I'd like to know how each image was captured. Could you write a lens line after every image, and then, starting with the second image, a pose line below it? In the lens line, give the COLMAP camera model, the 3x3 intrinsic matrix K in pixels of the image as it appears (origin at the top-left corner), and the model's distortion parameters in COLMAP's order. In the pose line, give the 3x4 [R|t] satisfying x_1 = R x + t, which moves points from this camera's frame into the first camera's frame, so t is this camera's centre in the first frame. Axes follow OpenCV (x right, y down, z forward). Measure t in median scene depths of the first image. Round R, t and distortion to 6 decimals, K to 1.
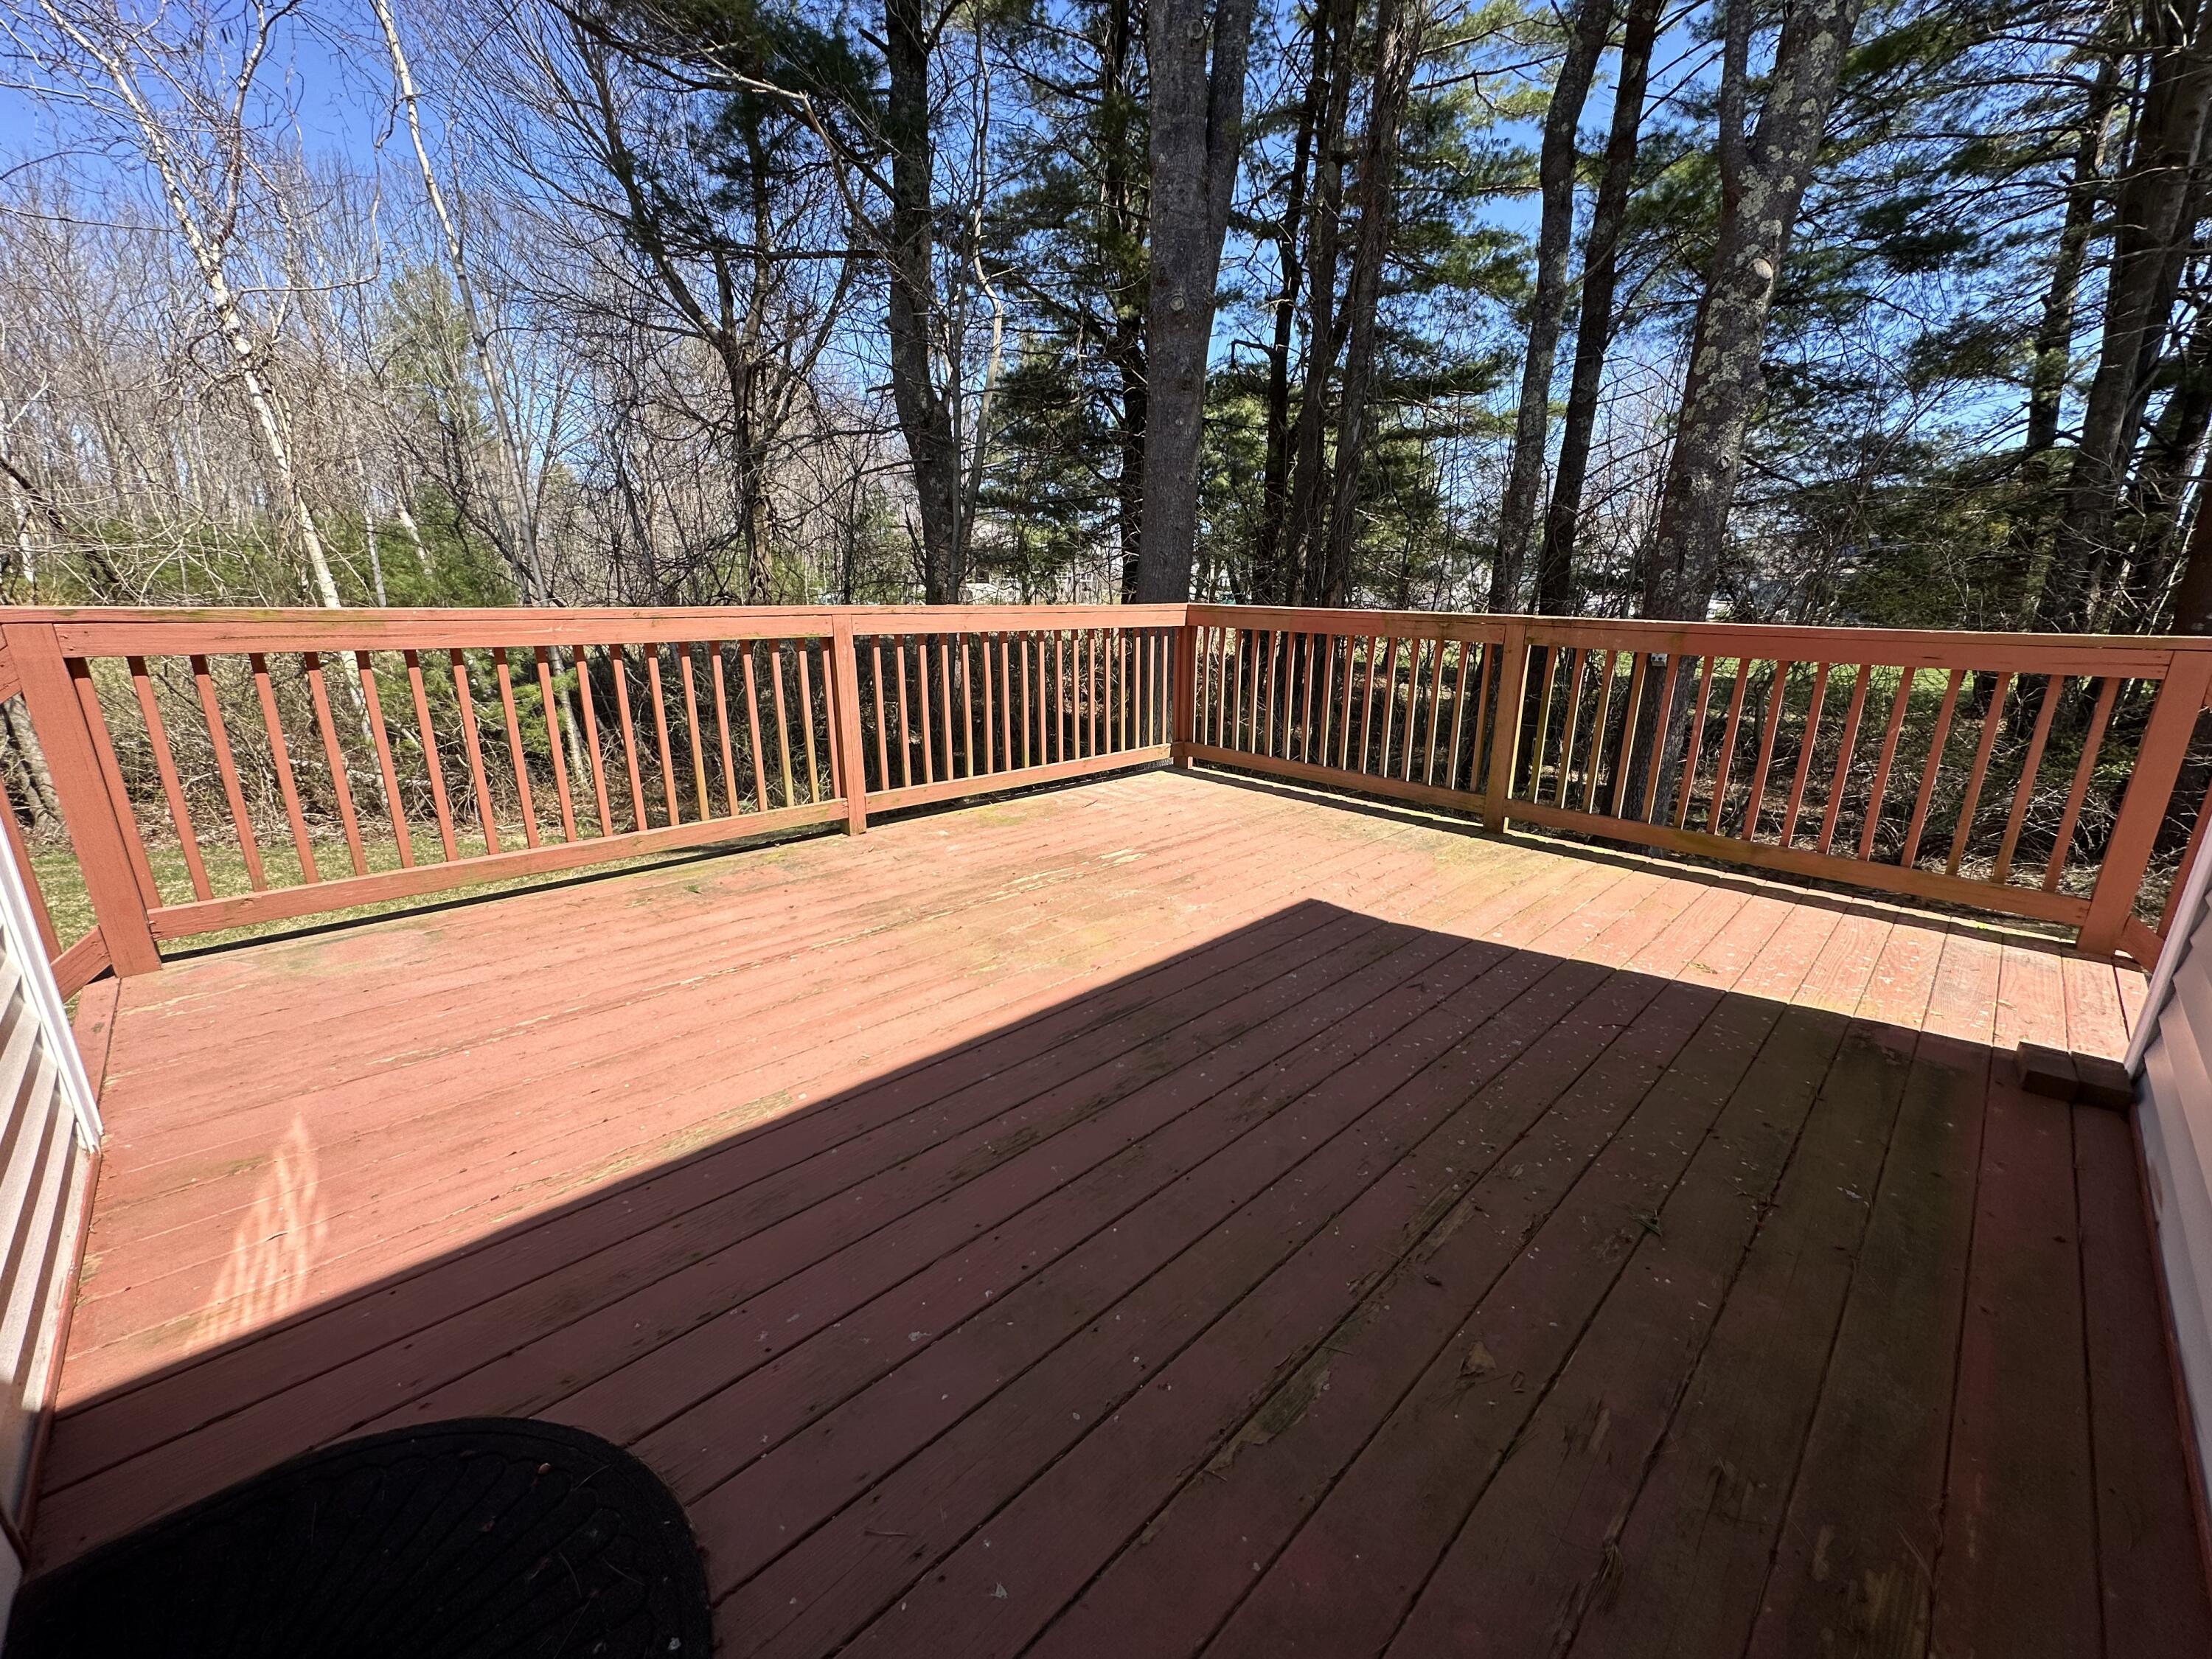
lens RADIAL K [[882.7, 0, 1113.3], [0, 882.7, 834.4], [0, 0, 1]] dist [0.001104, 0.000759]
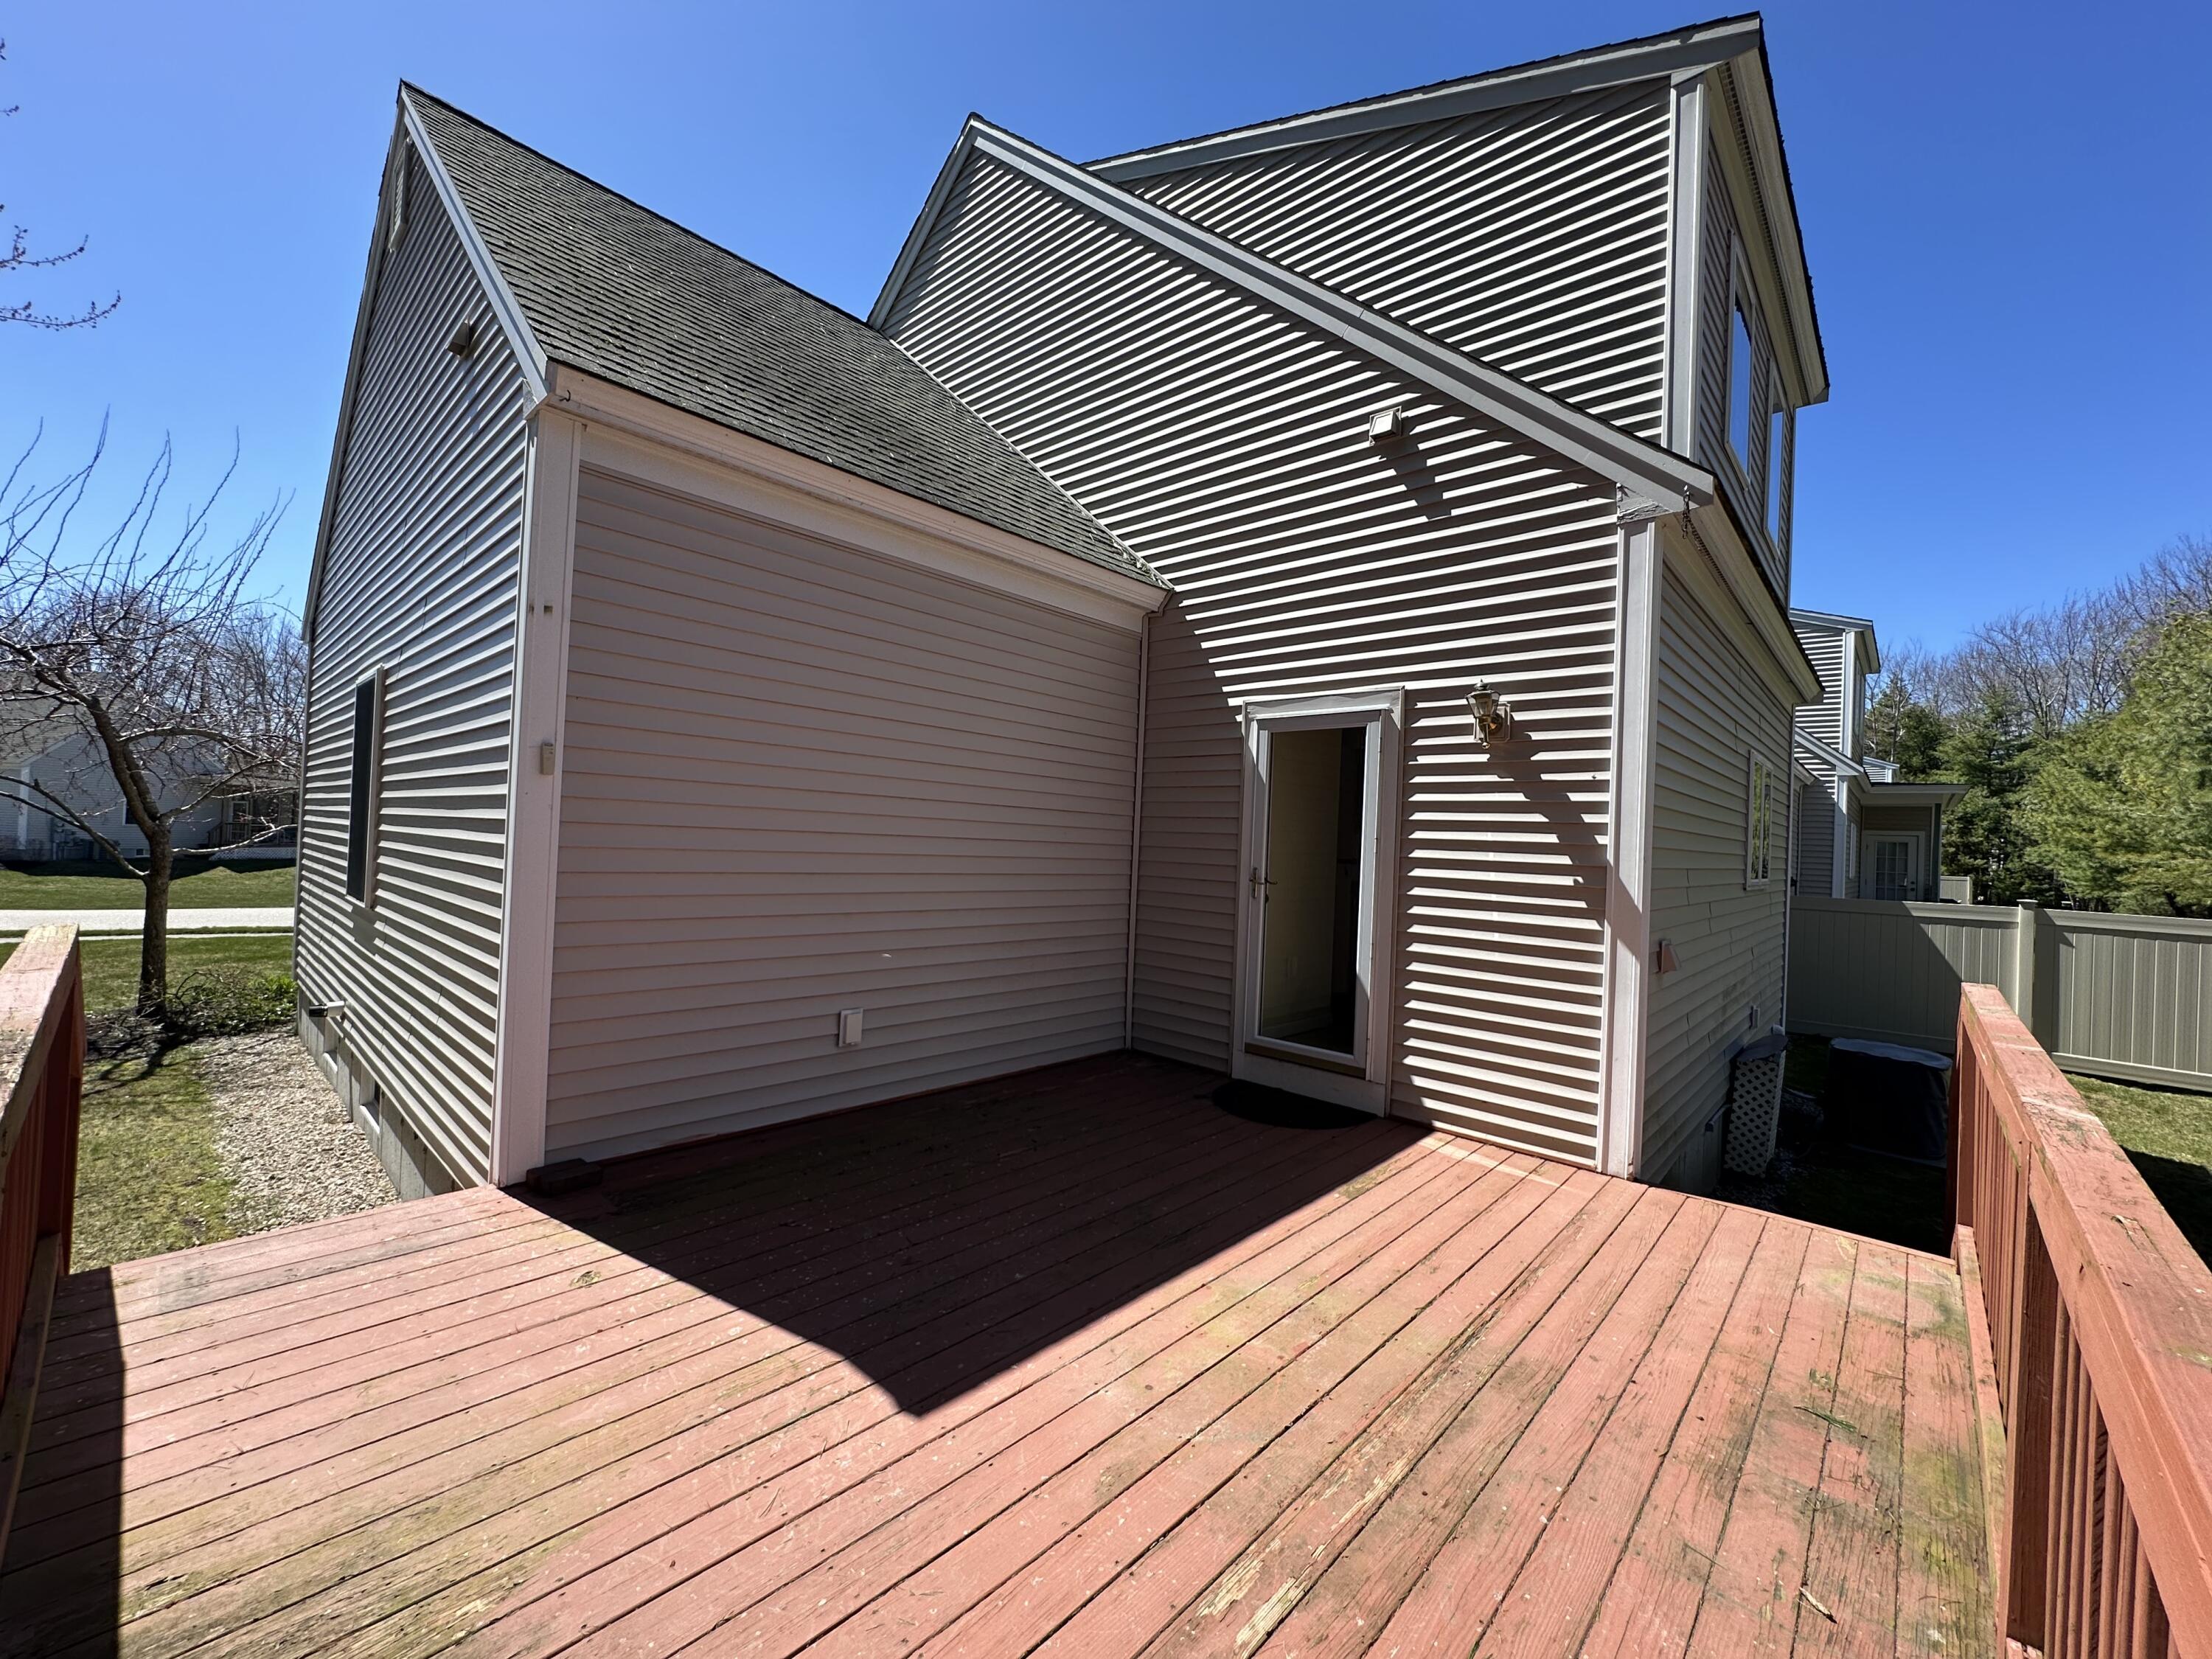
lens RADIAL K [[882.7, 0, 1104.8], [0, 882.7, 831.9], [0, 0, 1]] dist [0.001104, 0.000759]
pose [[-0.996870, -0.065988, -0.043551, 0.152701], [-0.075174, 0.961717, 0.263532, -0.531926], [0.024494, 0.265981, -0.963667, 1.570246]]
